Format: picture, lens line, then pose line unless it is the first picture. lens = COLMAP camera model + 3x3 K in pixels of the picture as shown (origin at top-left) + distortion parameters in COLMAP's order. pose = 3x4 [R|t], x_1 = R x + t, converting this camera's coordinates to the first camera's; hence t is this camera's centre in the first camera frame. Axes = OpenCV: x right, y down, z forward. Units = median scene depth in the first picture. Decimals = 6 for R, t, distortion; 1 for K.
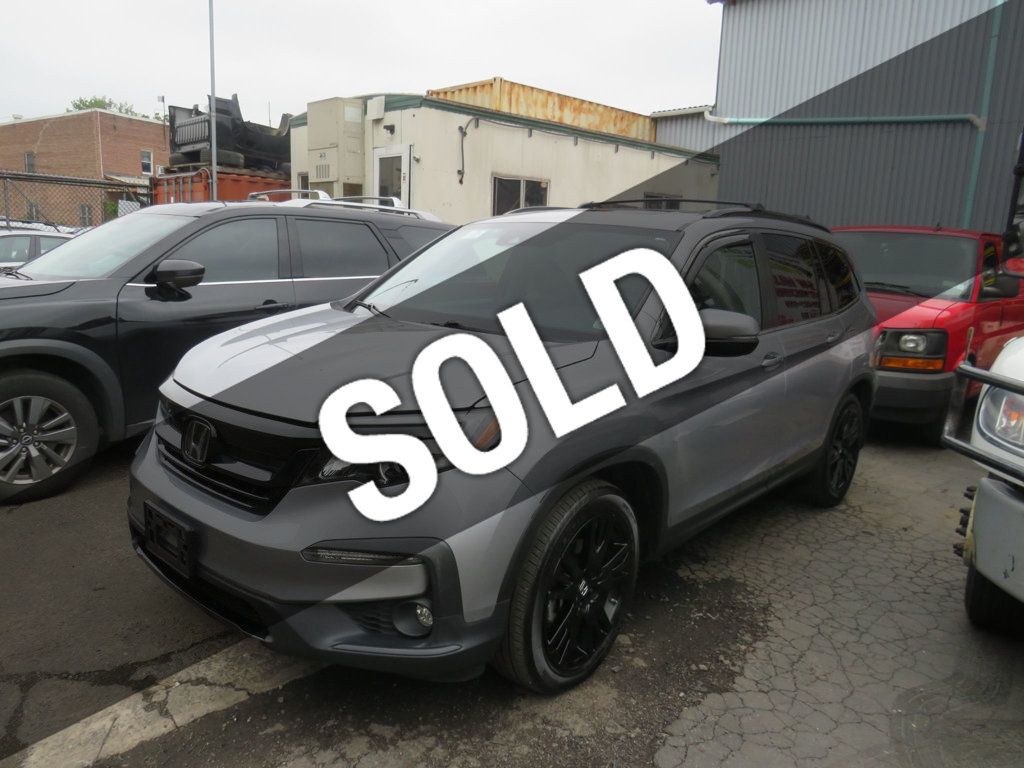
lens RADIAL K [[739.5, 0, 501.2], [0, 739.5, 384.3], [0, 0, 1]] dist [-0.021853, 0.005982]
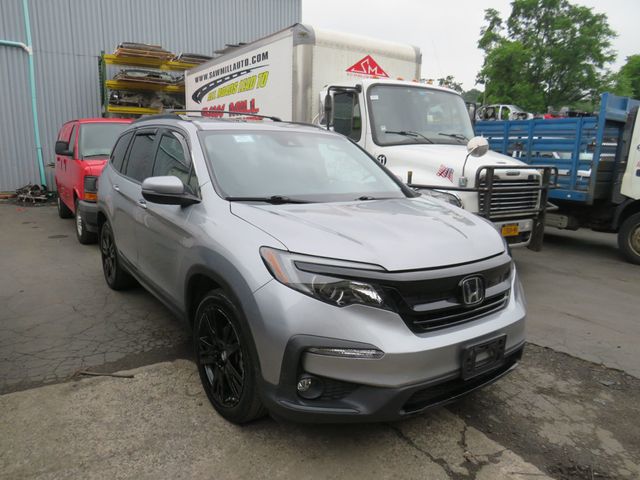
lens RADIAL K [[462.5, 0, 311.2], [0, 462.5, 241.3], [0, 0, 1]] dist [-0.031976, -0.000599]
pose [[0.217573, -0.237955, 0.946594, -0.261489], [0.166015, 0.964717, 0.204352, -0.052229], [-0.961822, 0.112687, 0.249401, 0.205796]]
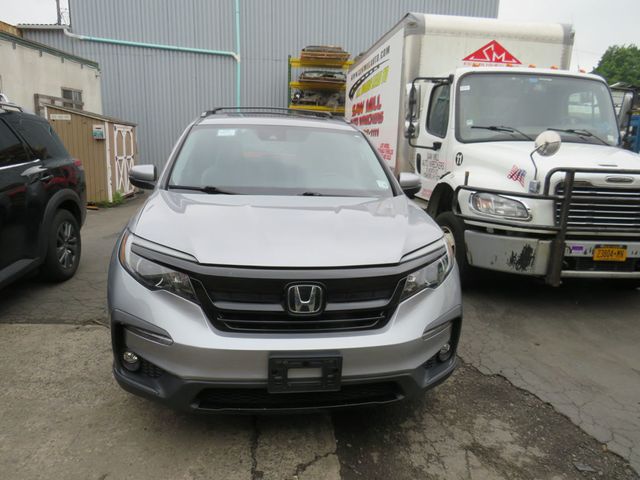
lens RADIAL K [[462.2, 0, 313.3], [0, 462.2, 240.2], [0, 0, 1]] dist [-0.021853, 0.005982]
pose [[0.643394, -0.192416, 0.740959, -0.195358], [0.138869, 0.981174, 0.134213, -0.027699], [-0.752835, 0.016545, 0.658002, 0.080433]]
